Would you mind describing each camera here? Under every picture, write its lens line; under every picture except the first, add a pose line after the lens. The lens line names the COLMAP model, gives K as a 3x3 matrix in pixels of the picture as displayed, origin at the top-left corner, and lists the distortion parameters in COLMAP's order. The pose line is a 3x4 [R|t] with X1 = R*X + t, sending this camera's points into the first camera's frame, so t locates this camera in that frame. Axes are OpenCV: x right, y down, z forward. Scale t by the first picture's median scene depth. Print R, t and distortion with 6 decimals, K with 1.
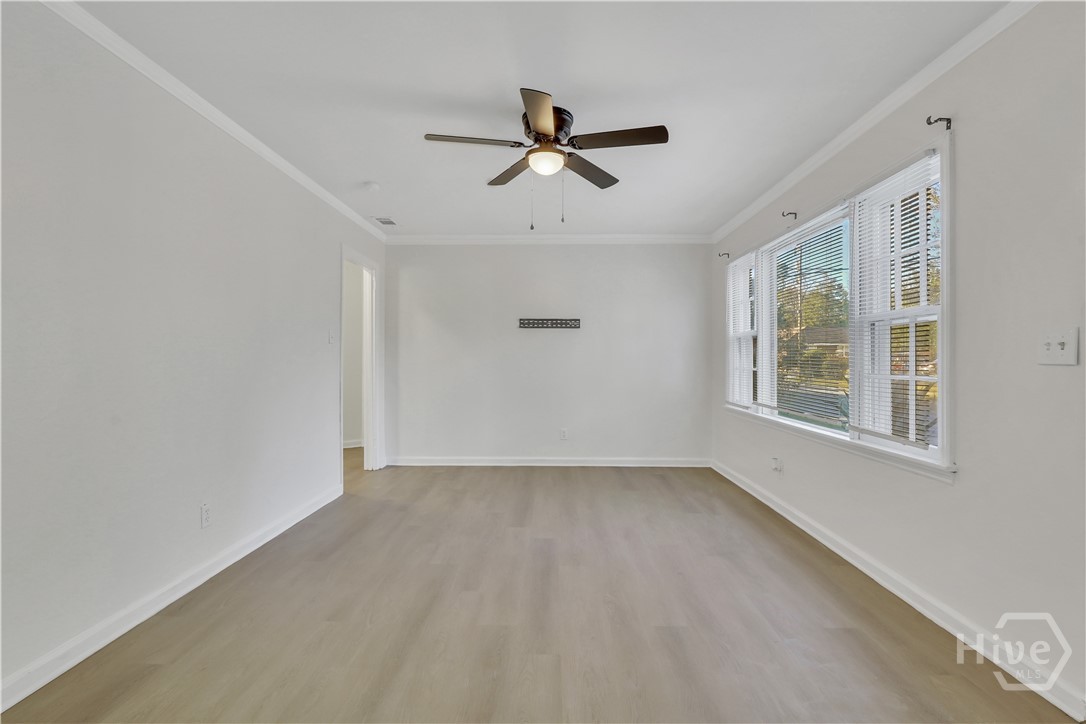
lens RADIAL K [[481.5, 0, 539.9], [0, 481.5, 361.8], [0, 0, 1]] dist [-0.021189, 0.000380]
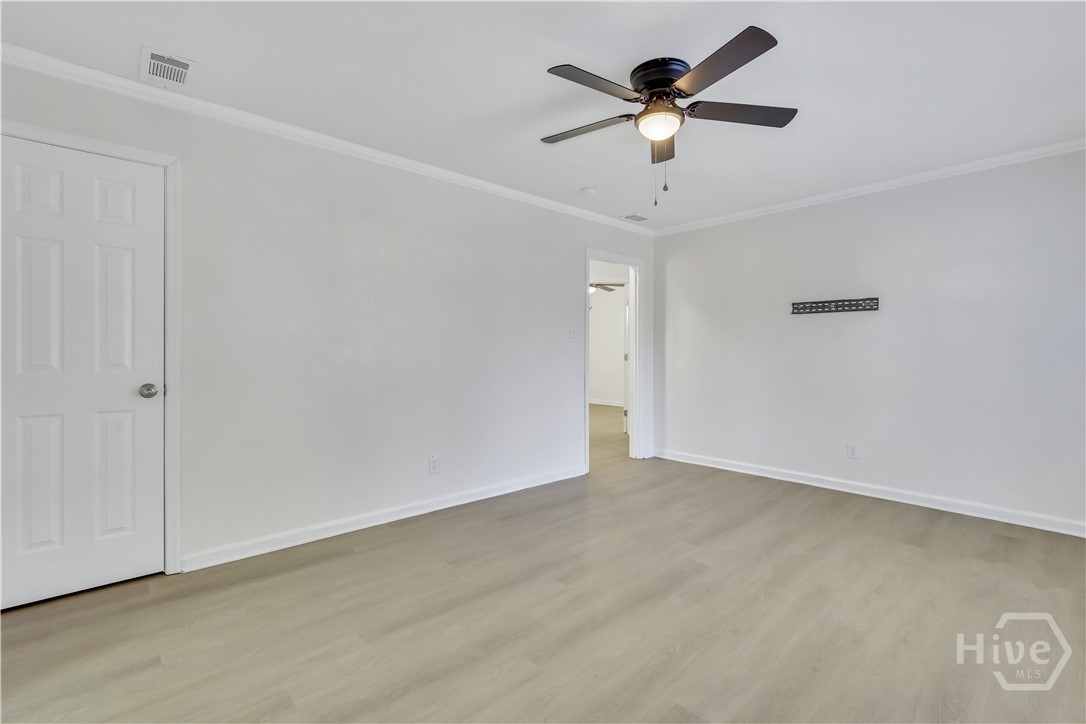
lens RADIAL K [[480.6, 0, 545.9], [0, 480.6, 355.2], [0, 0, 1]] dist [-0.014656, 0.000074]
pose [[0.695870, 0.005216, -0.718148, 0.283370], [-0.004687, 0.999985, 0.002722, -0.000520], [0.718152, 0.001472, 0.695885, 0.143941]]
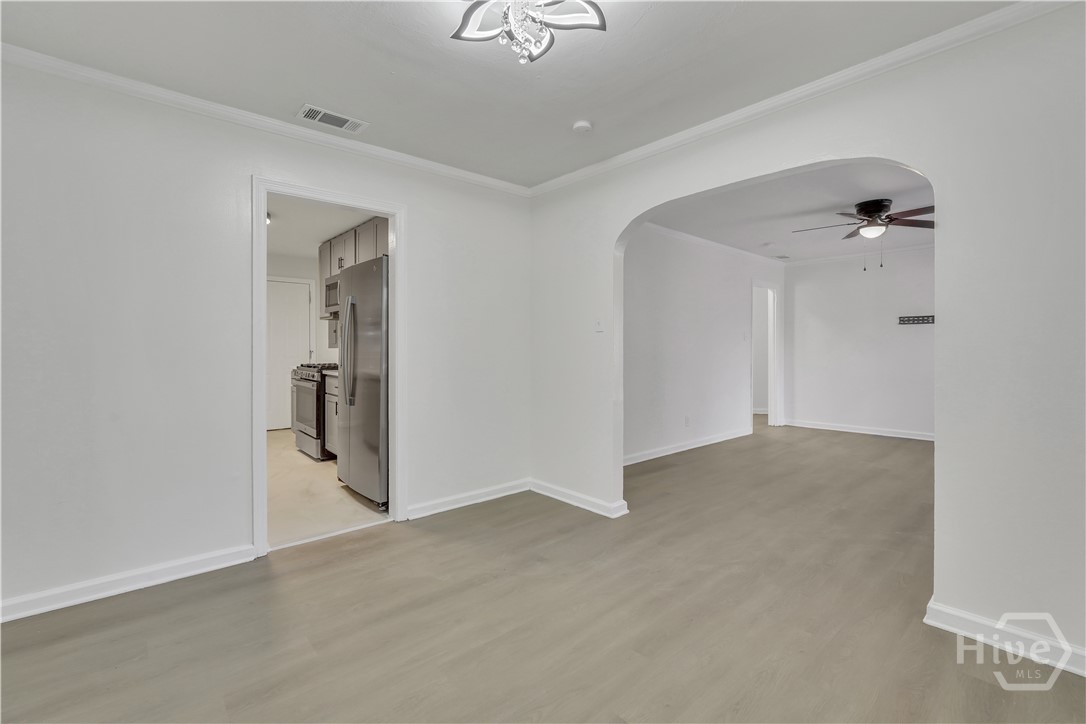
lens RADIAL K [[479.2, 0, 540.1], [0, 479.2, 351.8], [0, 0, 1]] dist [-0.010745, 0.000039]
pose [[0.679197, 0.000140, -0.733956, 0.253205], [-0.002712, 0.999994, -0.002319, 0.004837], [0.733951, 0.003566, 0.679193, -0.550003]]
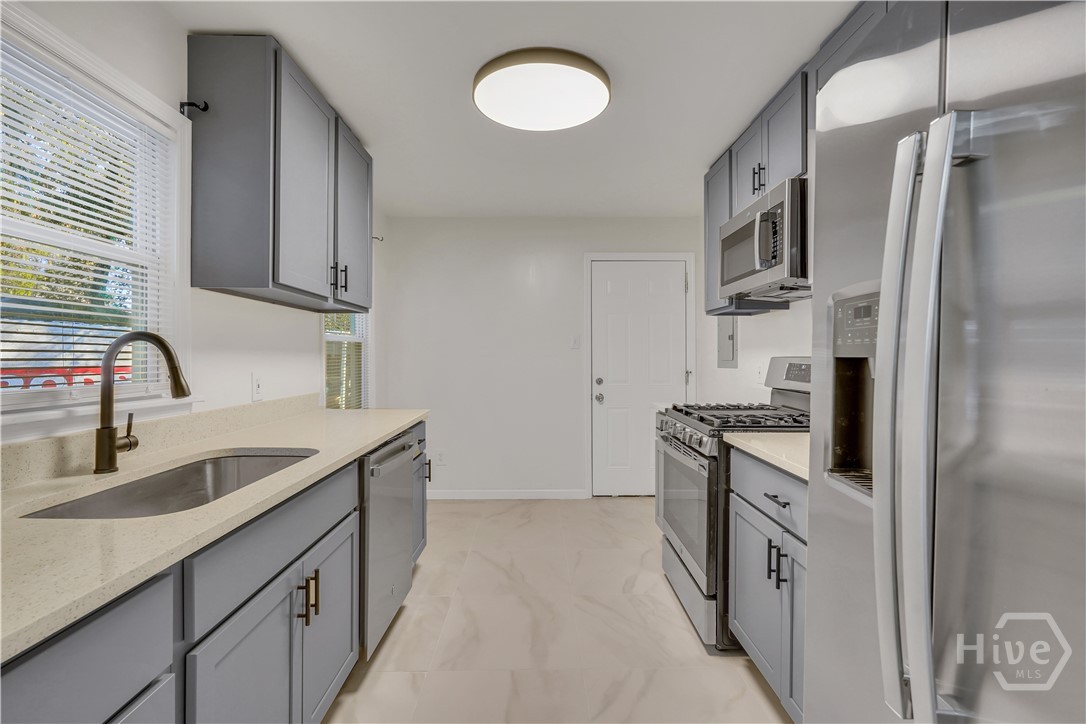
lens RADIAL K [[498.2, 0, 543.0], [0, 498.2, 362.0], [0, 0, 1]] dist [-0.008826, 0.000585]
pose [[0.031640, 0.004543, -0.999489, -0.402471], [-0.007488, 0.999963, 0.004308, -0.018757], [0.999471, 0.007348, 0.031673, -0.362868]]
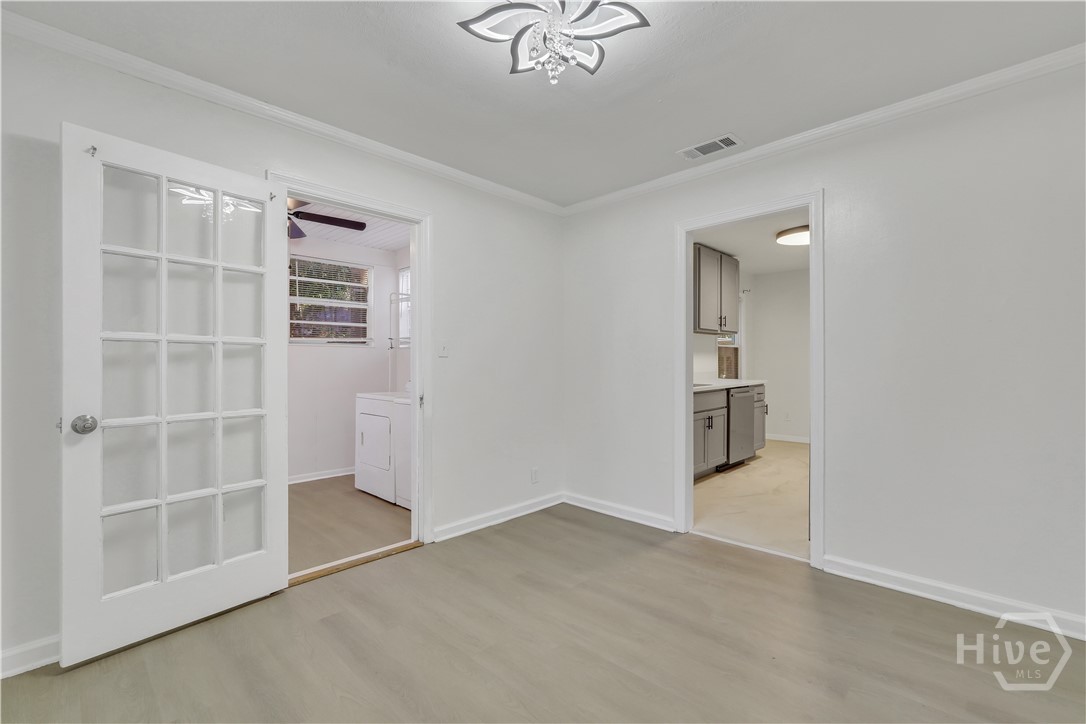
lens RADIAL K [[478.5, 0, 545.2], [0, 478.5, 363.9], [0, 0, 1]] dist [0.000041, 0.000379]
pose [[-0.679135, 0.000434, -0.734013, 0.255155], [-0.003093, 0.999989, 0.003452, 0.001049], [0.734007, 0.004615, -0.679127, -0.070185]]
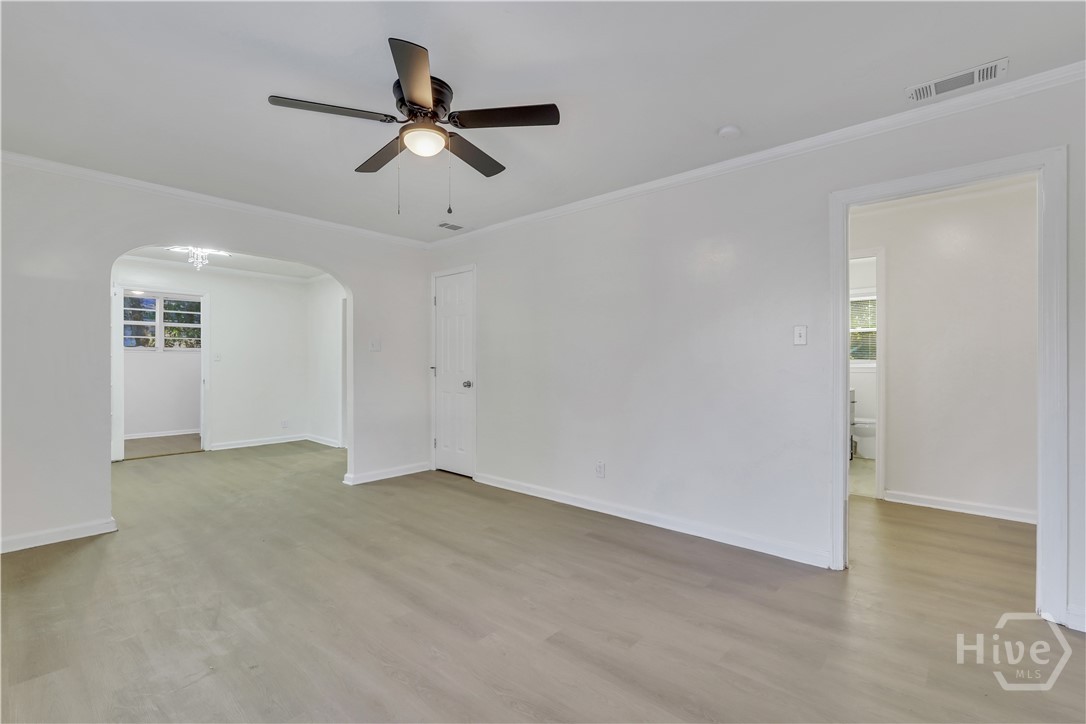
lens RADIAL K [[486.5, 0, 544.4], [0, 486.5, 357.2], [0, 0, 1]] dist [-0.004088, 0.000246]
pose [[-0.643369, -0.009833, -0.765493, 0.320210], [-0.005231, 0.999951, -0.008448, -0.009862], [0.765538, -0.001432, -0.643389, 1.003105]]
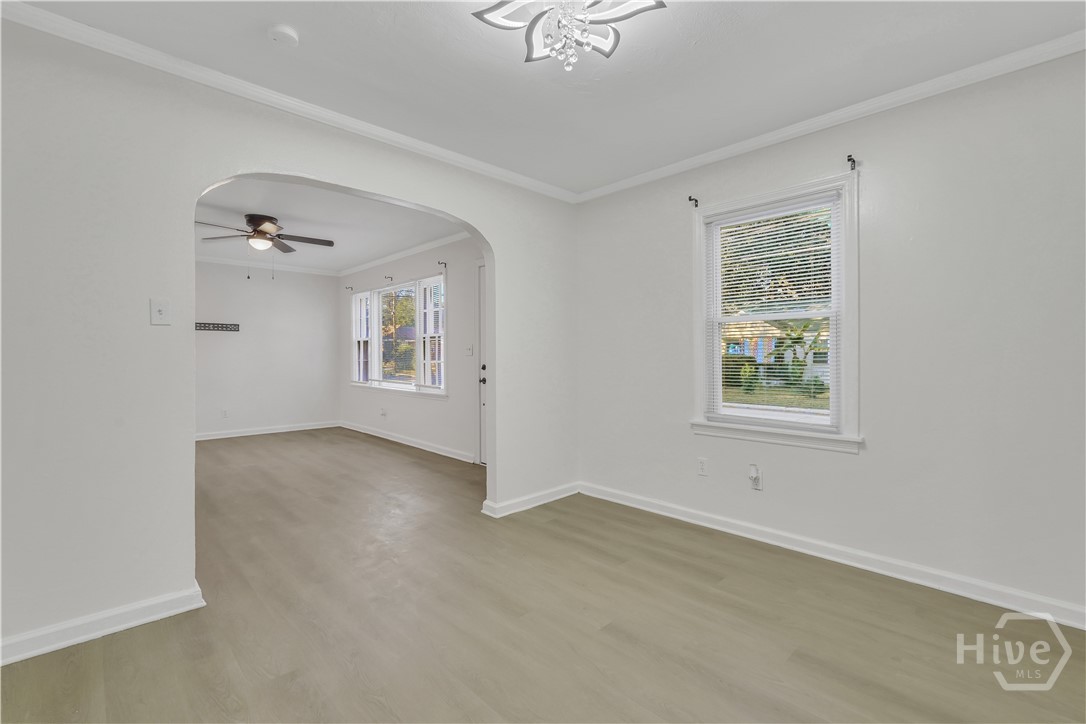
lens RADIAL K [[481.9, 0, 535.8], [0, 481.9, 355.3], [0, 0, 1]] dist [-0.000871, -0.000135]
pose [[0.709910, -0.003466, 0.704284, -0.298722], [0.007636, 0.999967, -0.002776, 0.005888], [-0.704251, 0.007349, 0.709913, -0.559201]]
